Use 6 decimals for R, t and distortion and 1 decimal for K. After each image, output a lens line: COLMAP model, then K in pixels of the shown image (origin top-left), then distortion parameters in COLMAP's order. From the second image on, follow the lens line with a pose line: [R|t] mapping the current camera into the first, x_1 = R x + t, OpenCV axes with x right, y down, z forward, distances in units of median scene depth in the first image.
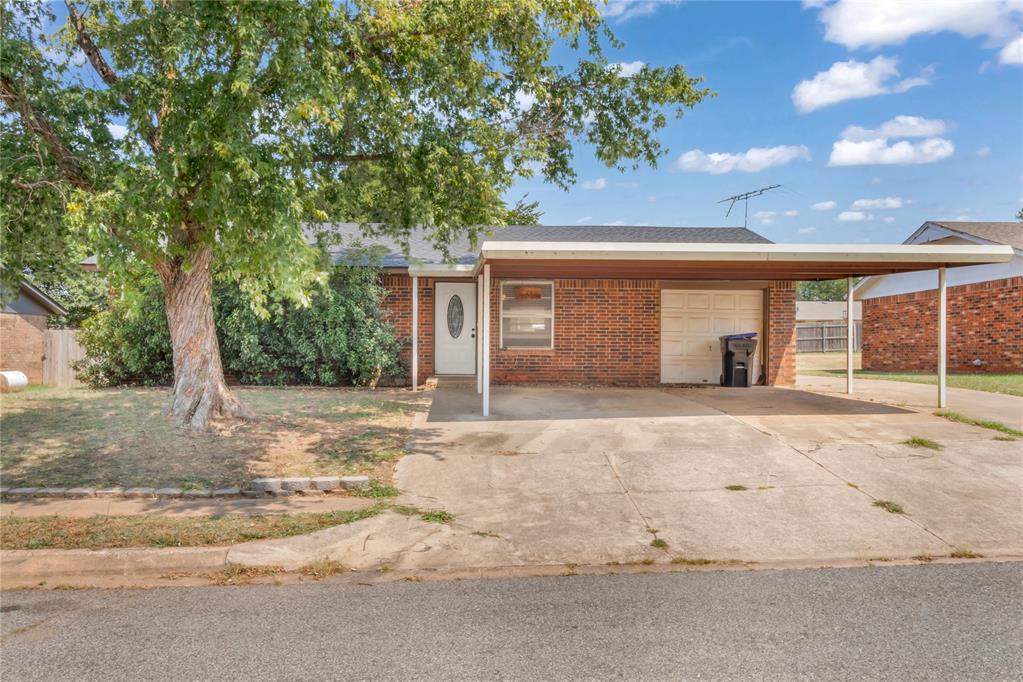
lens RADIAL K [[480.4, 0, 501.8], [0, 480.4, 333.8], [0, 0, 1]] dist [0.002247, 0.000141]
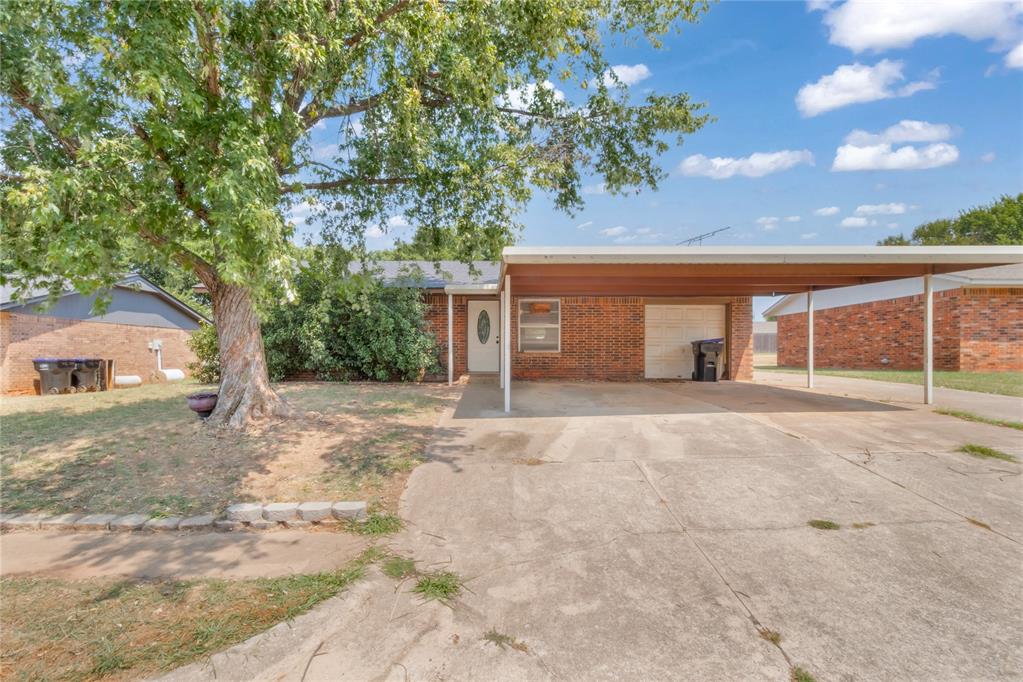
lens RADIAL K [[332.3, 0, 511.5], [0, 332.3, 341.0], [0, 0, 1]] dist [0.000007, 0.000003]
pose [[0.999758, -0.004692, -0.021478, -0.005067], [0.004624, 0.999984, -0.003209, 0.008190], [0.021493, 0.003109, 0.999764, 0.191786]]
